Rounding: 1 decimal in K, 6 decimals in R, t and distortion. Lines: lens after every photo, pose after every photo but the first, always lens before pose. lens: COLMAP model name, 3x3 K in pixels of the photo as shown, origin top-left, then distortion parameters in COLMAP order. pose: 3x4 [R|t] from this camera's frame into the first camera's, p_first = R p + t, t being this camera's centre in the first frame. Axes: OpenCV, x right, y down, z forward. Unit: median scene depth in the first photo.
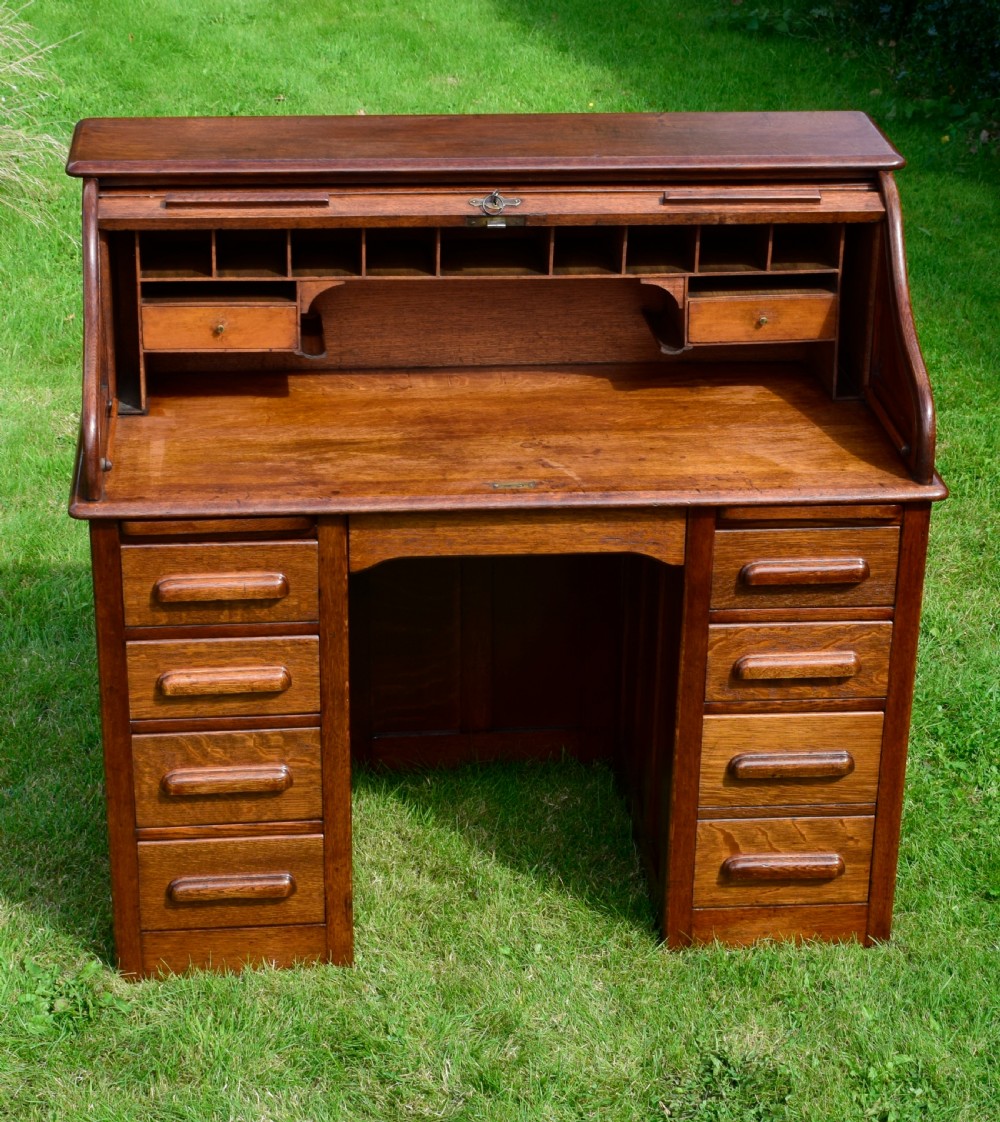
lens RADIAL K [[2655.9, 0, 578.4], [0, 2655.9, 593.4], [0, 0, 1]] dist [-0.028243, 0.000000]
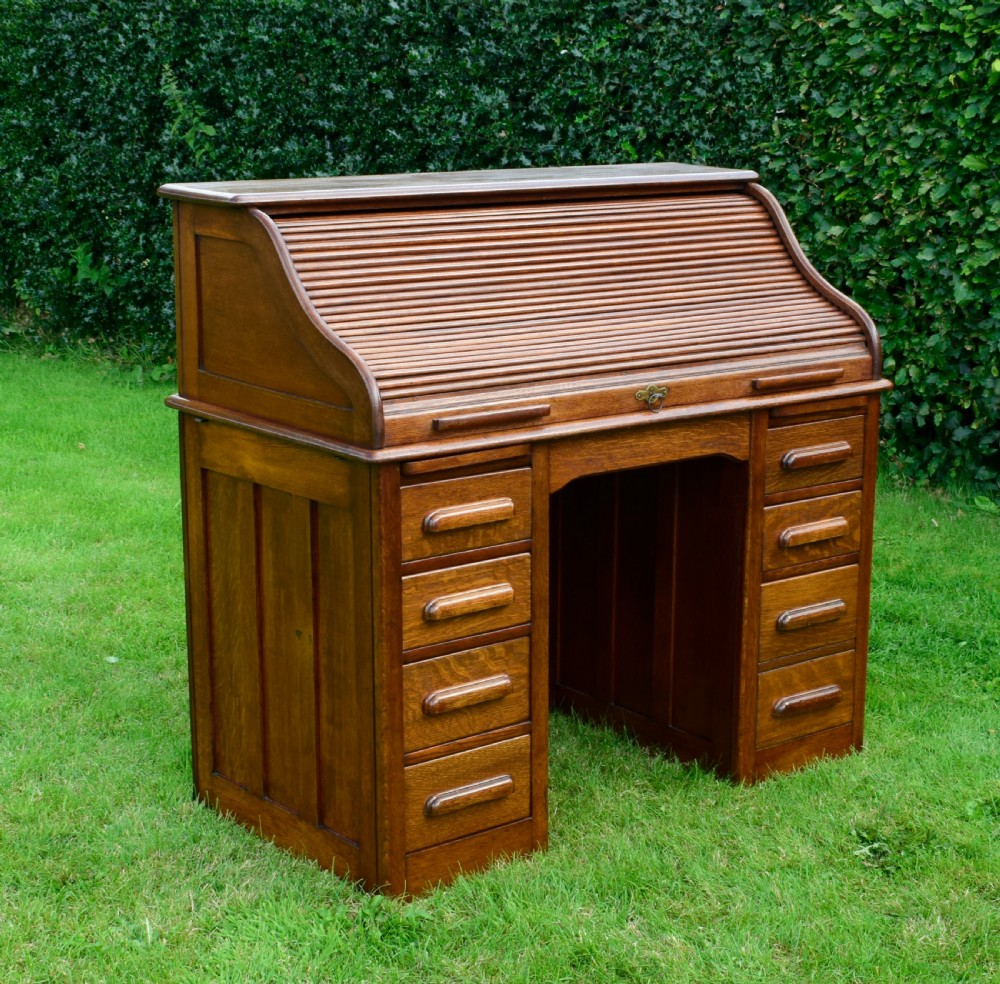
lens RADIAL K [[2033.5, 0, 562.8], [0, 2033.5, 513.3], [0, 0, 1]] dist [-0.006012, 0.000000]
pose [[0.835984, -0.138350, 0.531028, -0.558183], [0.236323, 0.964130, -0.120852, 0.111011], [-0.495260, 0.226525, 0.838692, 0.219601]]
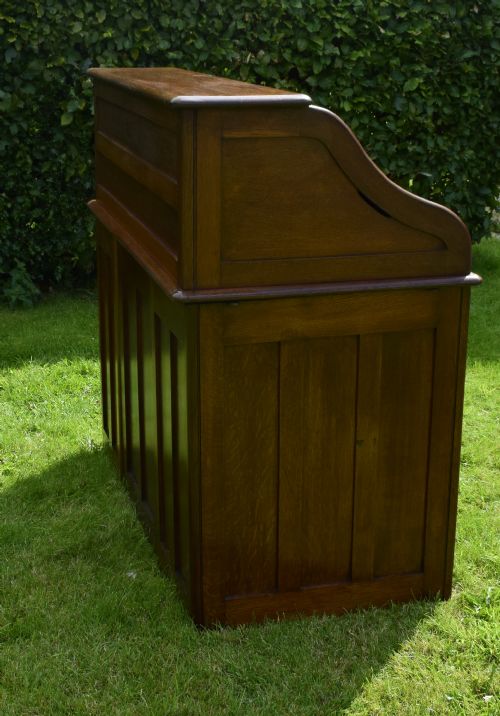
lens RADIAL K [[1161.9, 0, 193.3], [0, 1161.9, 416.0], [0, 0, 1]] dist [-0.049171, 0.000000]
pose [[-0.113690, -0.347781, 0.930657, -0.776435], [0.418182, 0.832959, 0.362358, -0.261709], [-0.901220, 0.430381, 0.050737, 1.088785]]
